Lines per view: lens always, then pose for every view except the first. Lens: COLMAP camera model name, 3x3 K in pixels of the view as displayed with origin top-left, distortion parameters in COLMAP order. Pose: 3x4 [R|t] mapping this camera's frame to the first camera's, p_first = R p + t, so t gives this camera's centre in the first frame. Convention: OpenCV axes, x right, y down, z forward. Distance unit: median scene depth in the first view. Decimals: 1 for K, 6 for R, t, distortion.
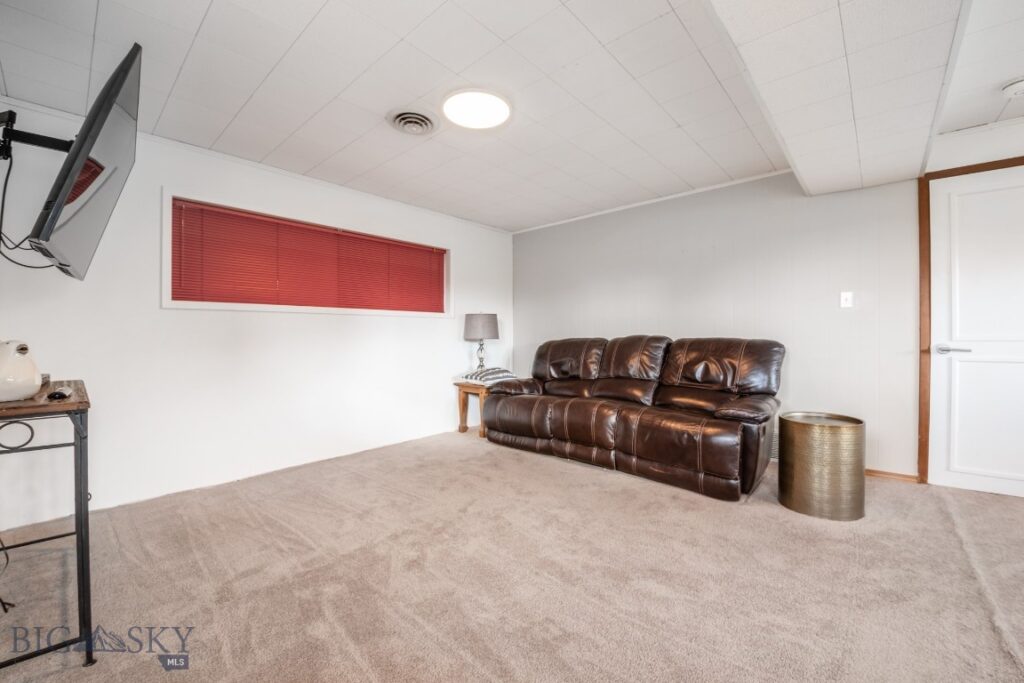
lens RADIAL K [[400.6, 0, 512.0], [0, 400.6, 341.5], [0, 0, 1]] dist [-0.010276, -0.000085]
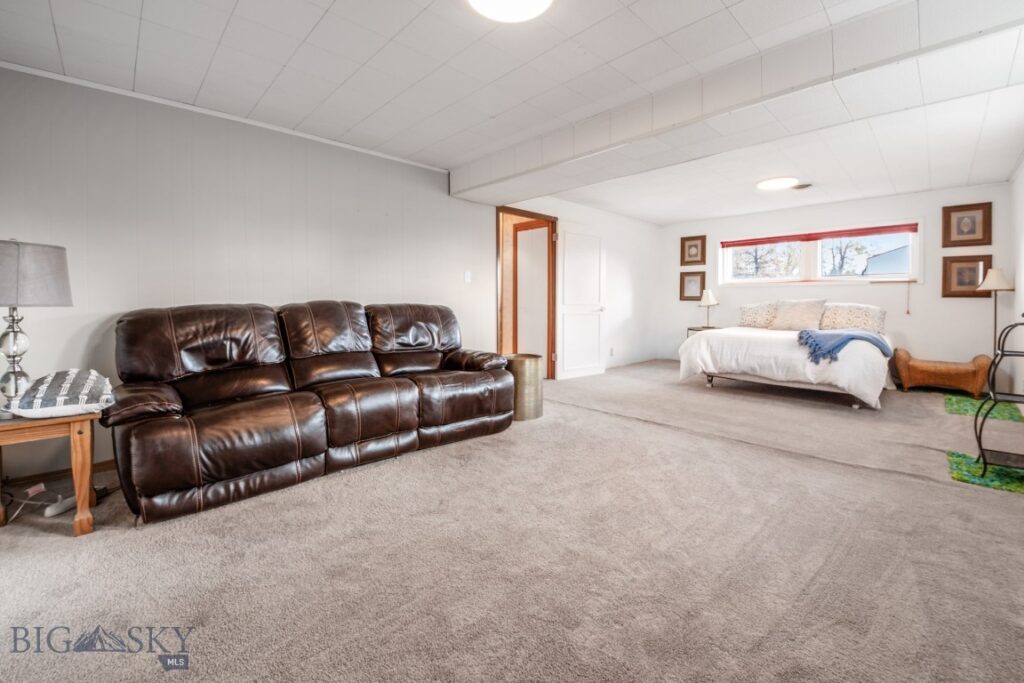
lens RADIAL K [[427.1, 0, 511.7], [0, 427.1, 317.2], [0, 0, 1]] dist [-0.037108, -0.000155]
pose [[0.060064, -0.022529, 0.997940, -0.548721], [0.003999, 0.999743, 0.022329, 0.001266], [-0.998187, 0.002650, 0.060139, 0.604741]]
